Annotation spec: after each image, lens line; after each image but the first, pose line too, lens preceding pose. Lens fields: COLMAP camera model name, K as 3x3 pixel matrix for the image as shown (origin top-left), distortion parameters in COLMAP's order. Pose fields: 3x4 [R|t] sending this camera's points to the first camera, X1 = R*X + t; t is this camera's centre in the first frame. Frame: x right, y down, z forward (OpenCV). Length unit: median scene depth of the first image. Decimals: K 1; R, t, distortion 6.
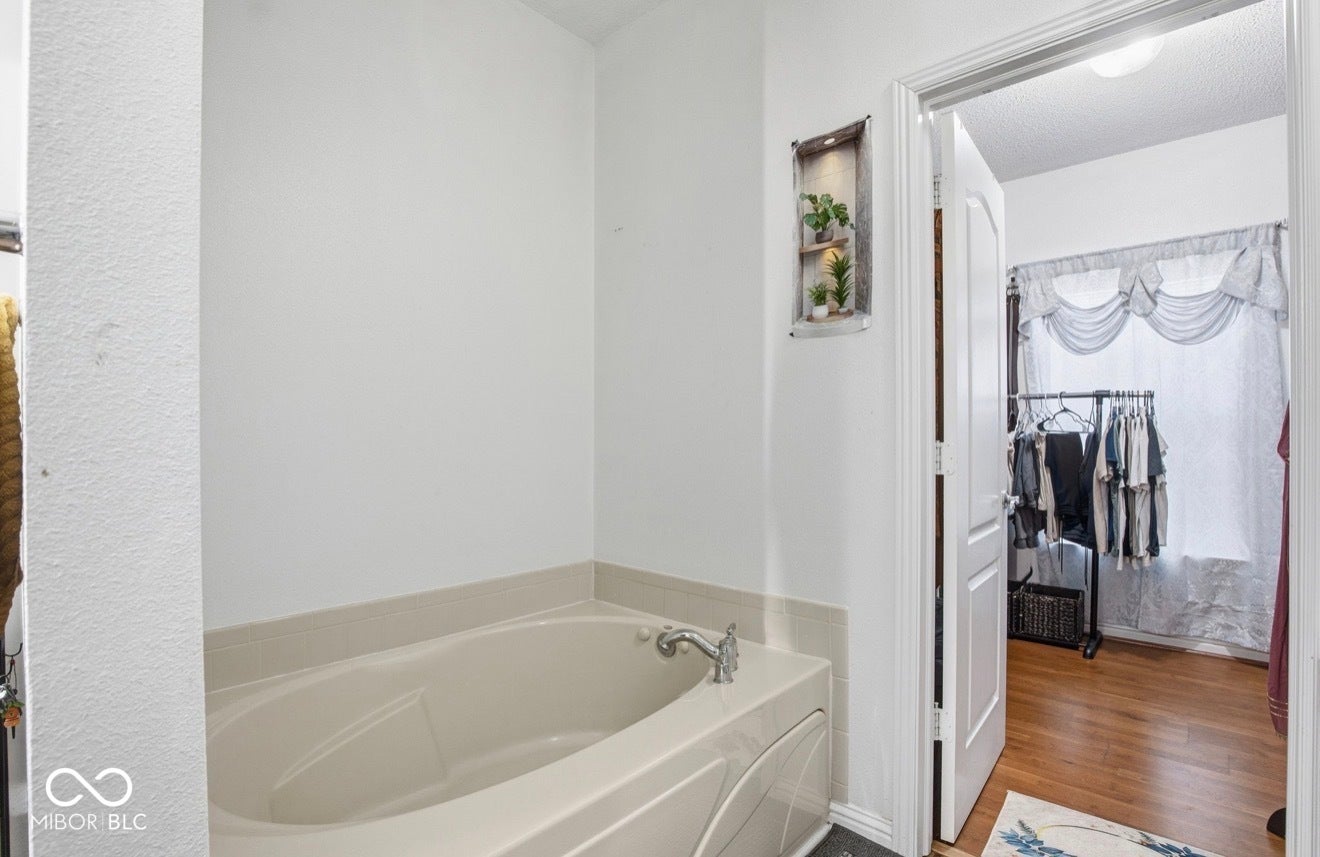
lens RADIAL K [[604.3, 0, 653.7], [0, 604.3, 437.9], [0, 0, 1]] dist [-0.055888, 0.013218]
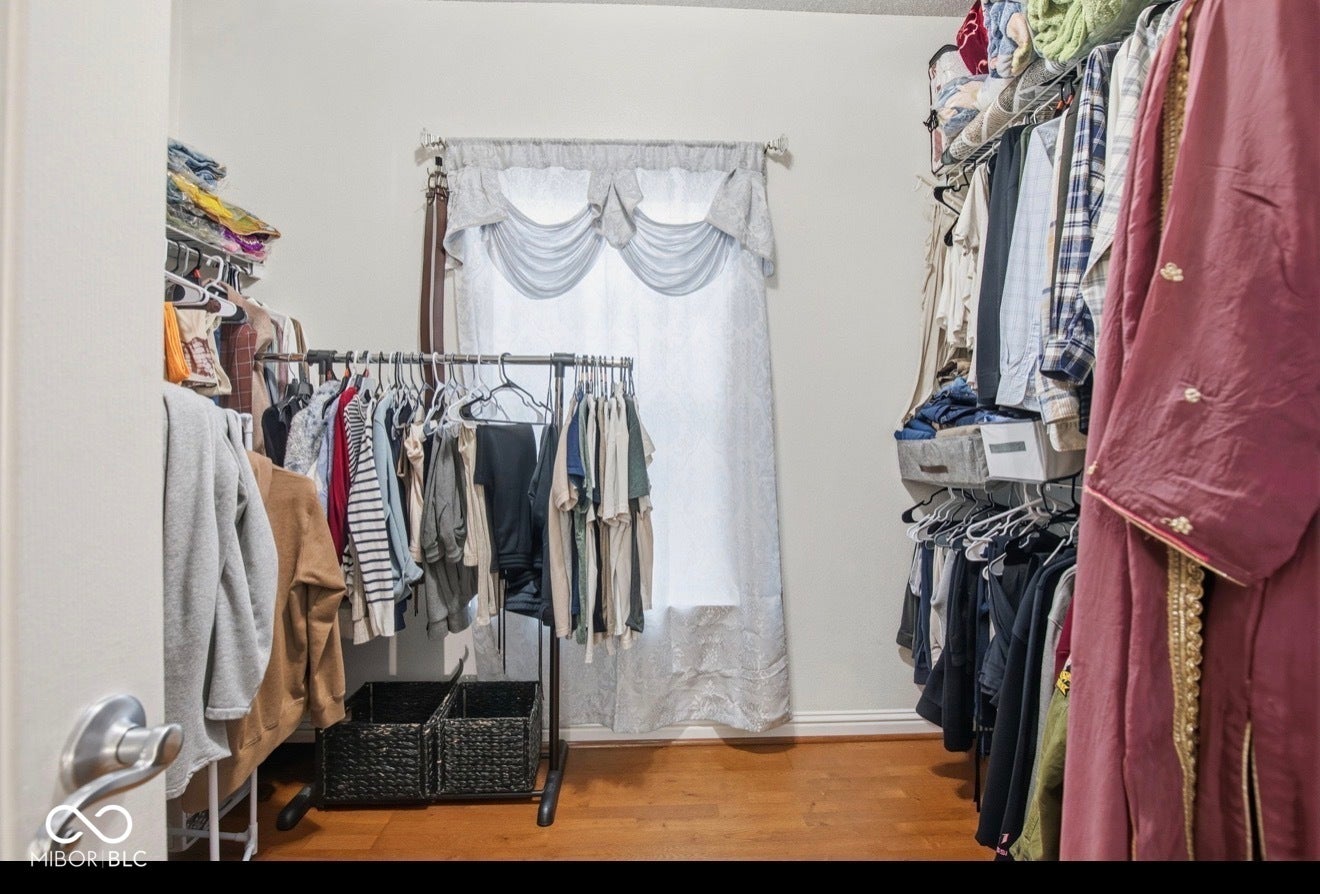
lens RADIAL K [[610.2, 0, 660.0], [0, 610.2, 447.0], [0, 0, 1]] dist [-0.000739, -0.000010]
pose [[0.704713, -0.015430, 0.709324, 0.399745], [-0.002875, 0.999693, 0.024603, -0.001323], [-0.709486, -0.019377, 0.704453, 0.501875]]
